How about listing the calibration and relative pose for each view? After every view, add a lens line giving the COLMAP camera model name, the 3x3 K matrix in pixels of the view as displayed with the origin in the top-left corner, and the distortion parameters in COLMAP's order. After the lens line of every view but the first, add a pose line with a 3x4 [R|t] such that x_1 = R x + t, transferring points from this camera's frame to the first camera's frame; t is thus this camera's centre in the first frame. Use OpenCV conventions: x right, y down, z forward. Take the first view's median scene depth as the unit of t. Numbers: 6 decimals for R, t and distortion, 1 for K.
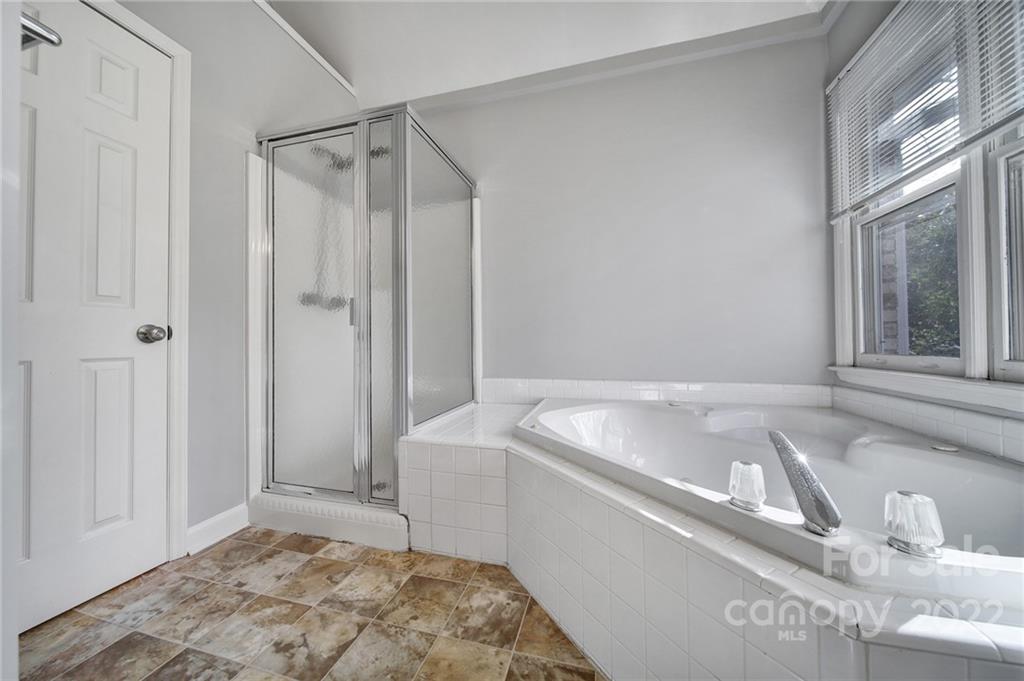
lens RADIAL K [[356.8, 0, 511.3], [0, 356.8, 336.6], [0, 0, 1]] dist [-0.009333, -0.000058]
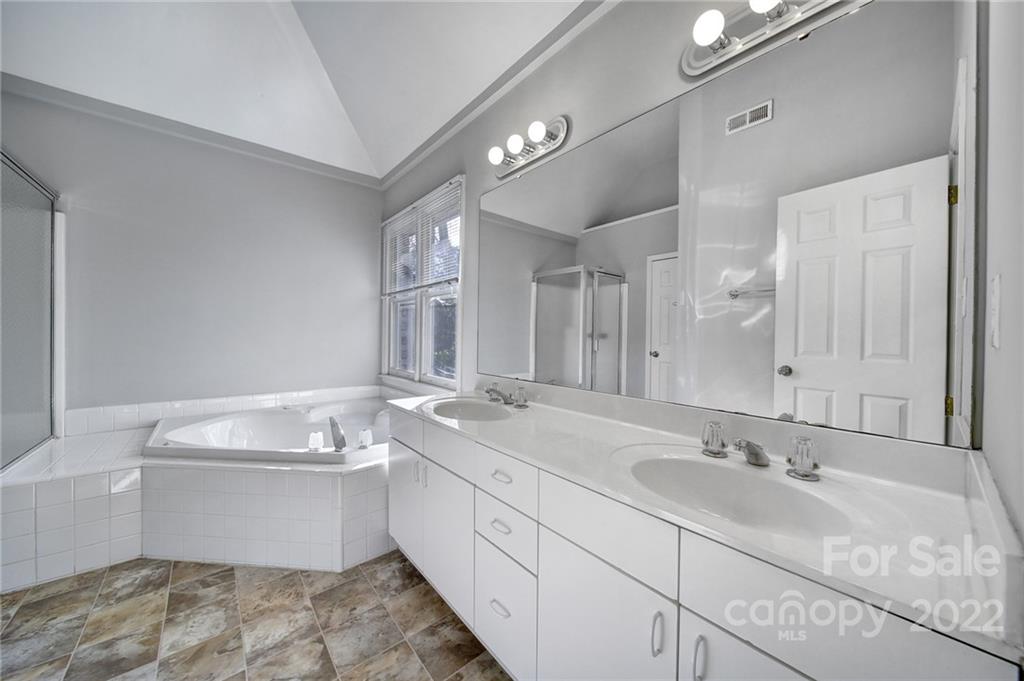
lens RADIAL K [[356.8, 0, 514.7], [0, 356.8, 334.9], [0, 0, 1]] dist [-0.009333, -0.000058]
pose [[0.556682, 0.014396, 0.830601, -0.324620], [-0.026363, 0.999652, 0.000343, -0.184177], [-0.830307, -0.022088, 0.556868, -0.790036]]
